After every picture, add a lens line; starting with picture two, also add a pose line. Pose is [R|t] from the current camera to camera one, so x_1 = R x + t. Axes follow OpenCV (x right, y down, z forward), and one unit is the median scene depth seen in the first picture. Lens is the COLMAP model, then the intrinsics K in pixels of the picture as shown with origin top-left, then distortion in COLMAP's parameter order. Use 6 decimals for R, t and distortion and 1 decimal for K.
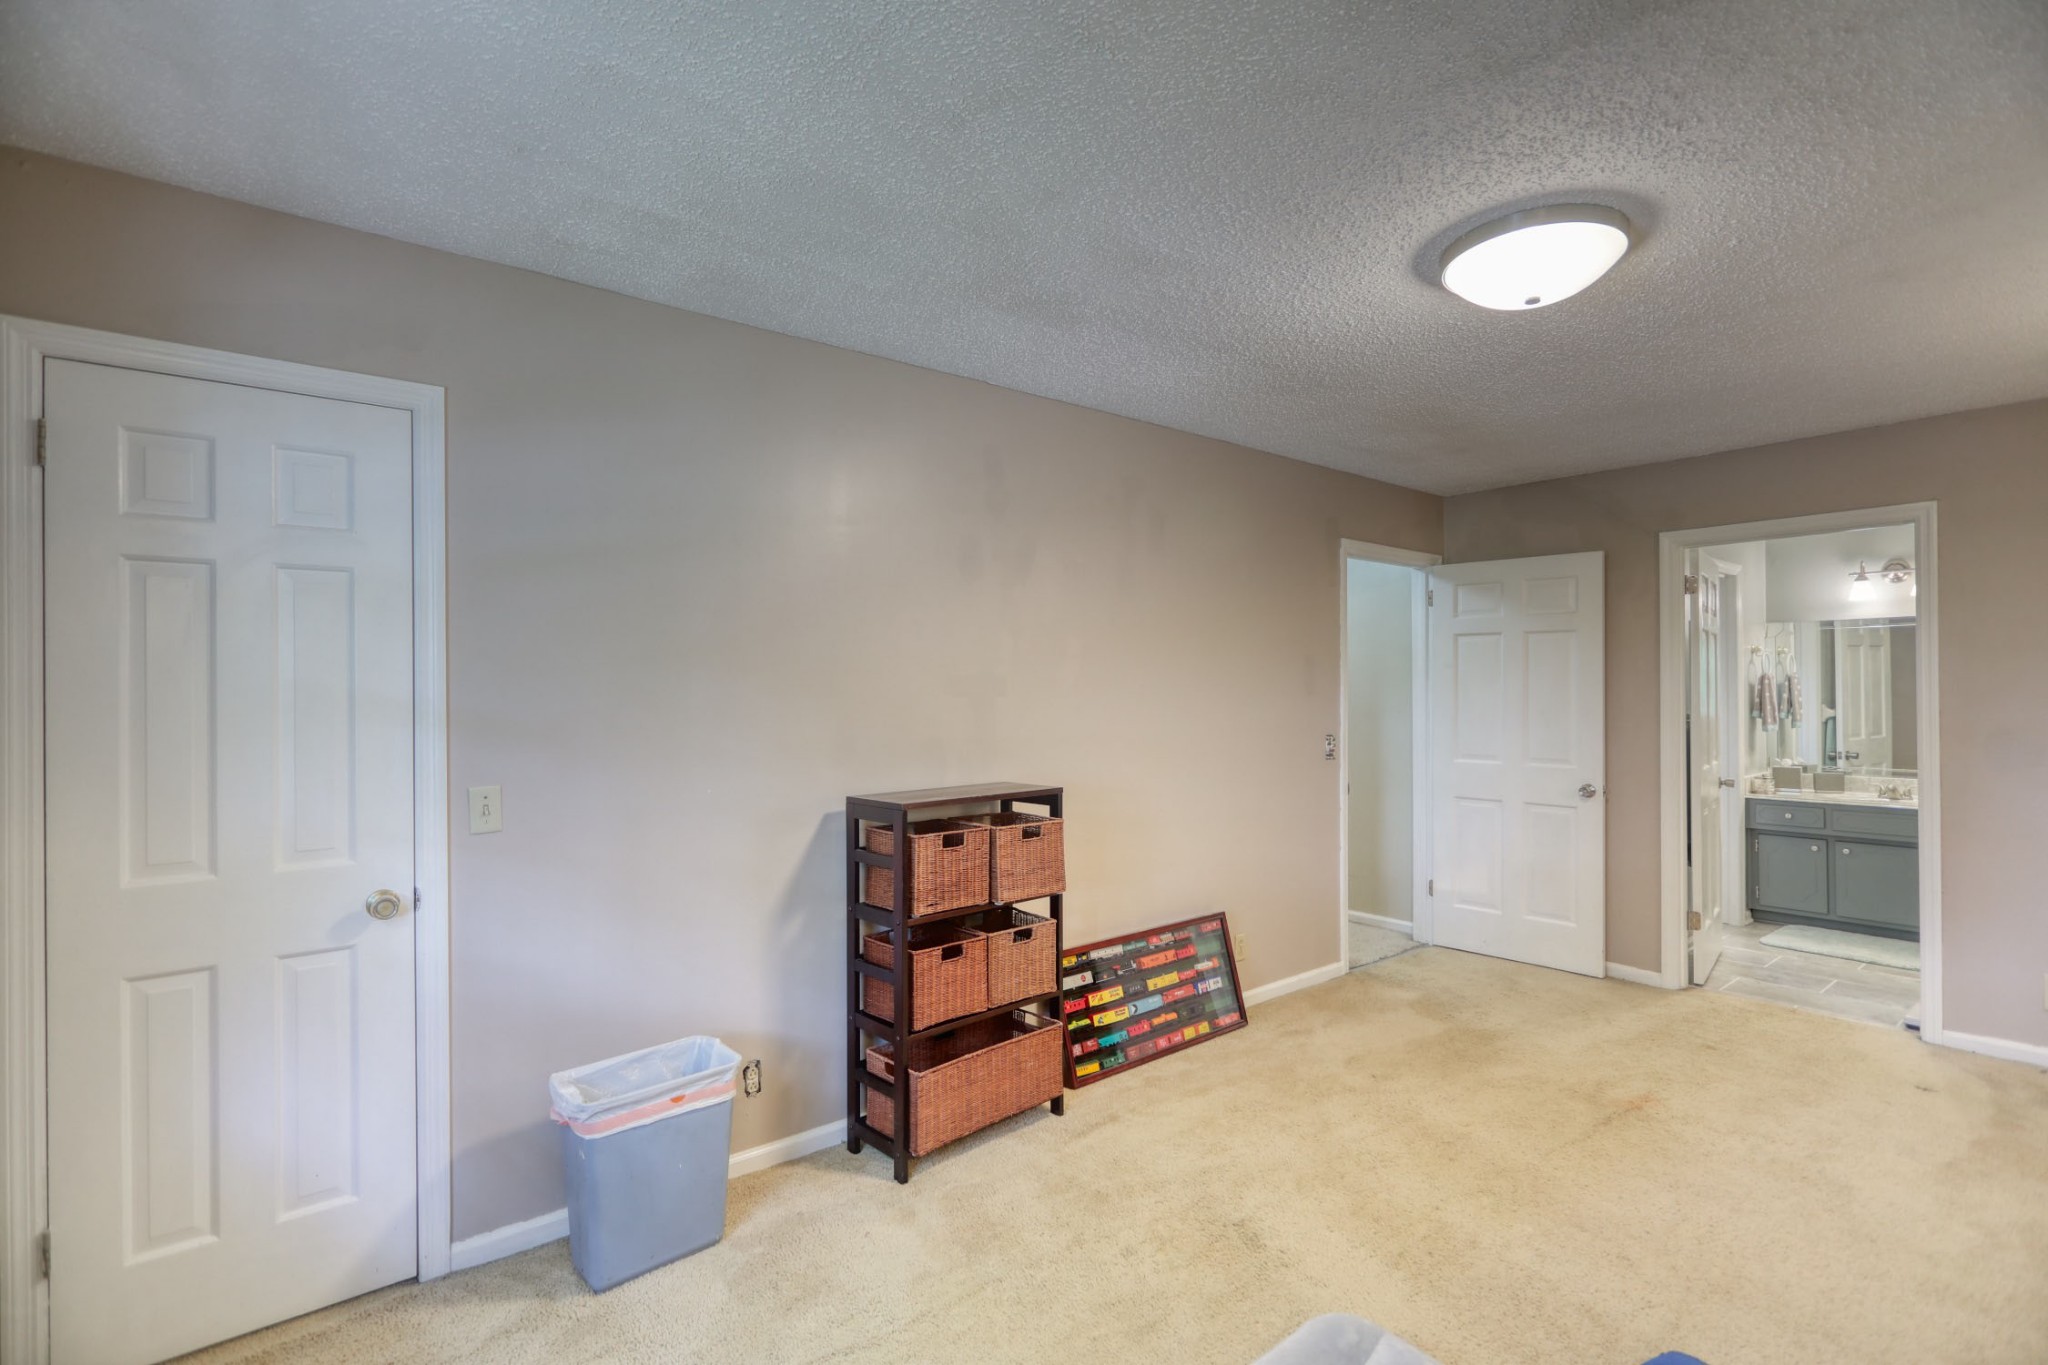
lens RADIAL K [[970.7, 0, 1009.5], [0, 970.7, 679.9], [0, 0, 1]] dist [-0.000559, 0.002104]
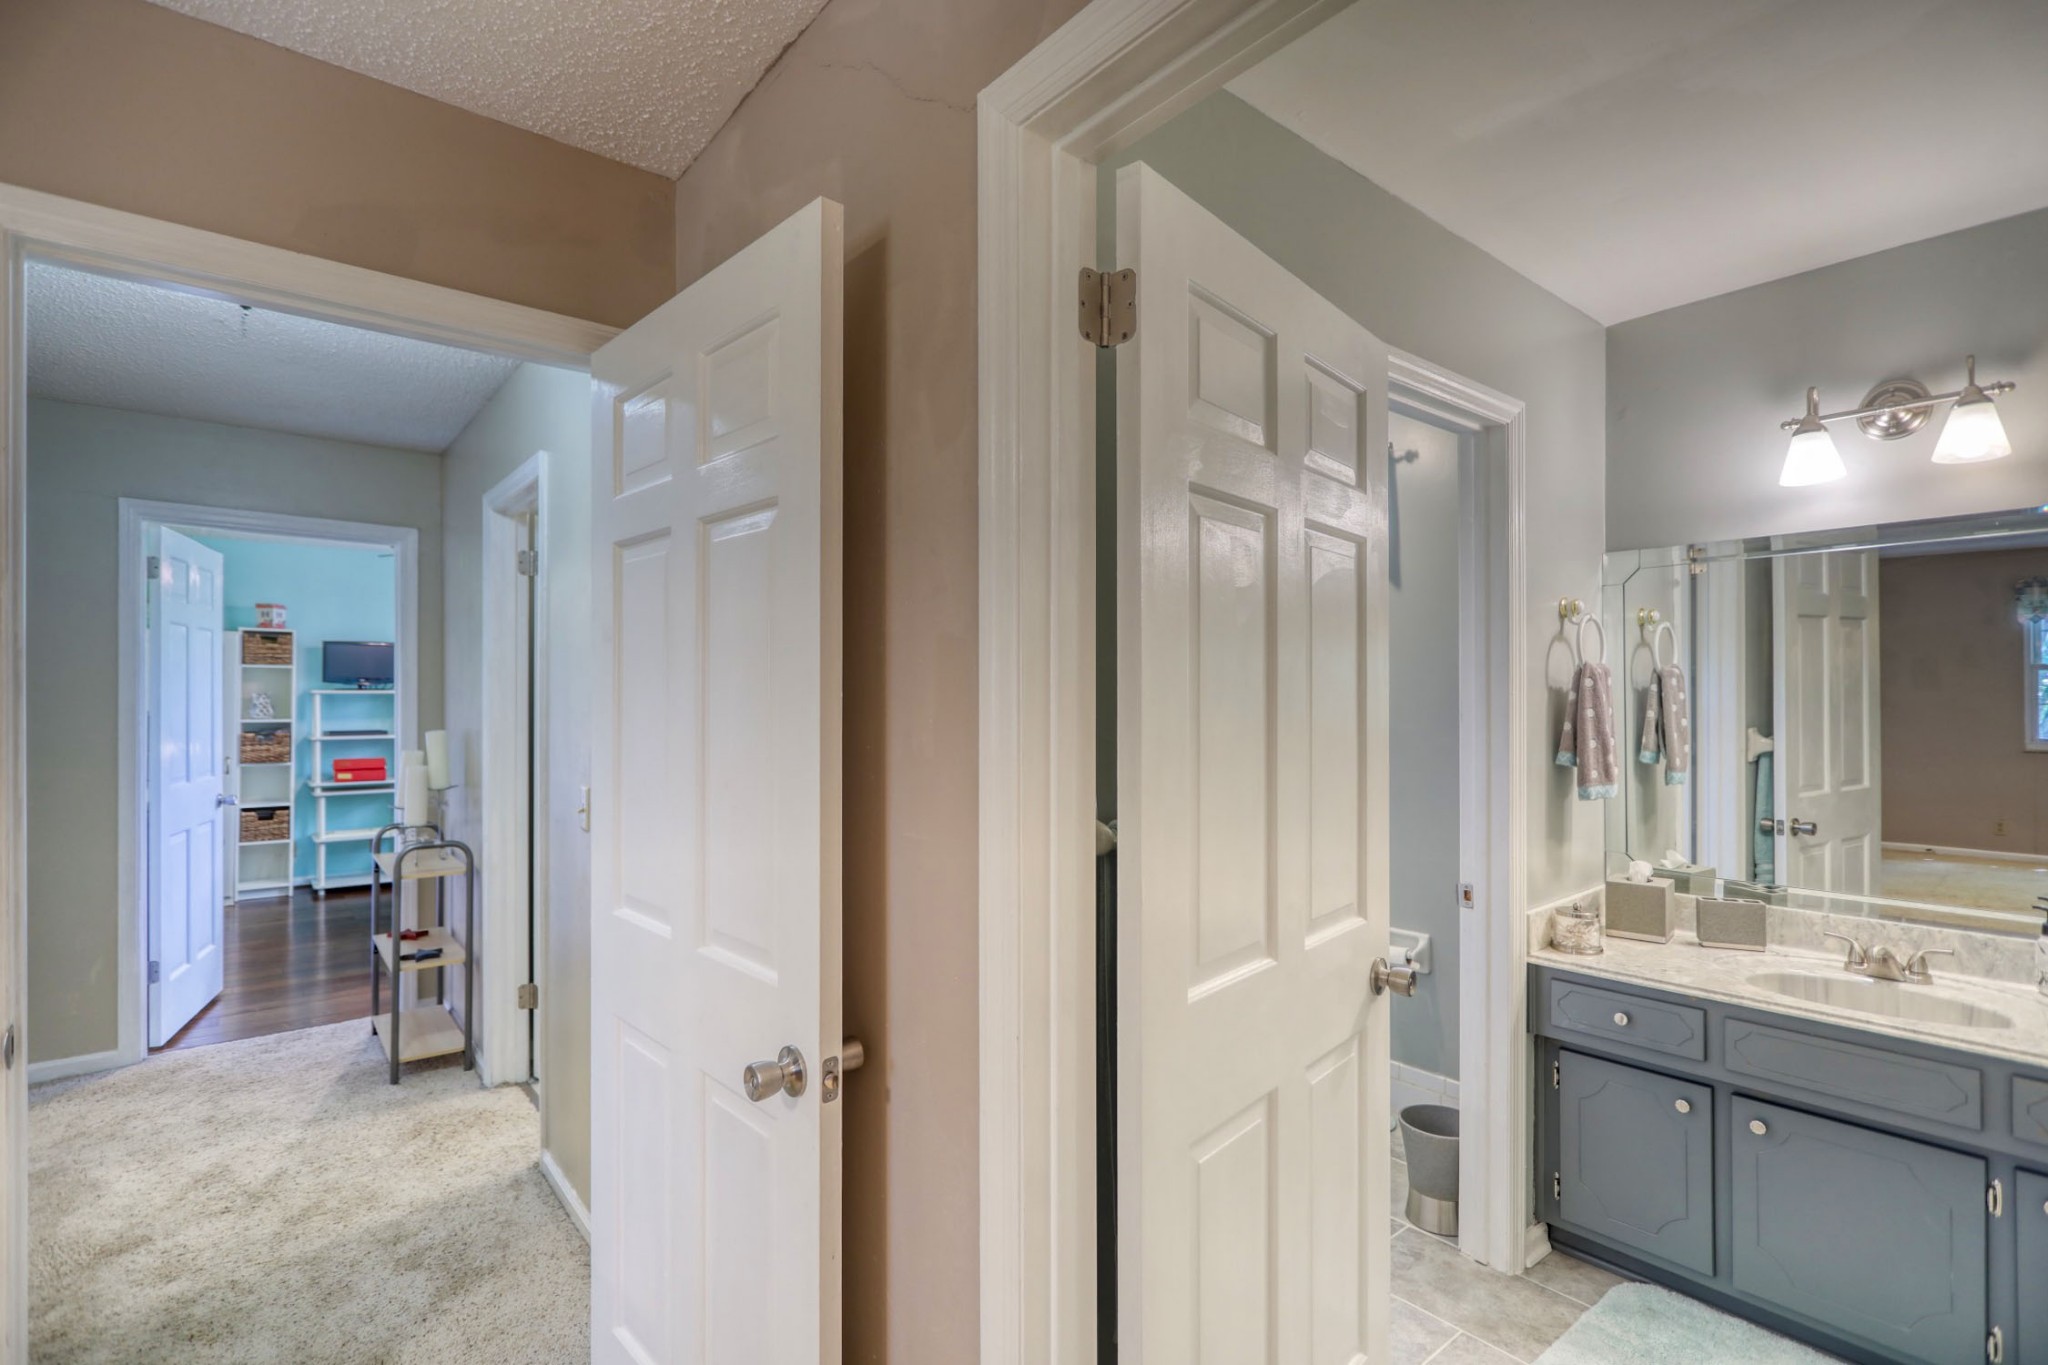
lens RADIAL K [[970.7, 0, 1008.3], [0, 970.7, 689.0], [0, 0, 1]] dist [-0.000559, 0.002104]
pose [[0.999984, 0.002748, 0.004883, 0.523436], [-0.002787, 0.999964, 0.008013, 0.001594], [-0.004860, -0.008027, 0.999956, 0.576378]]
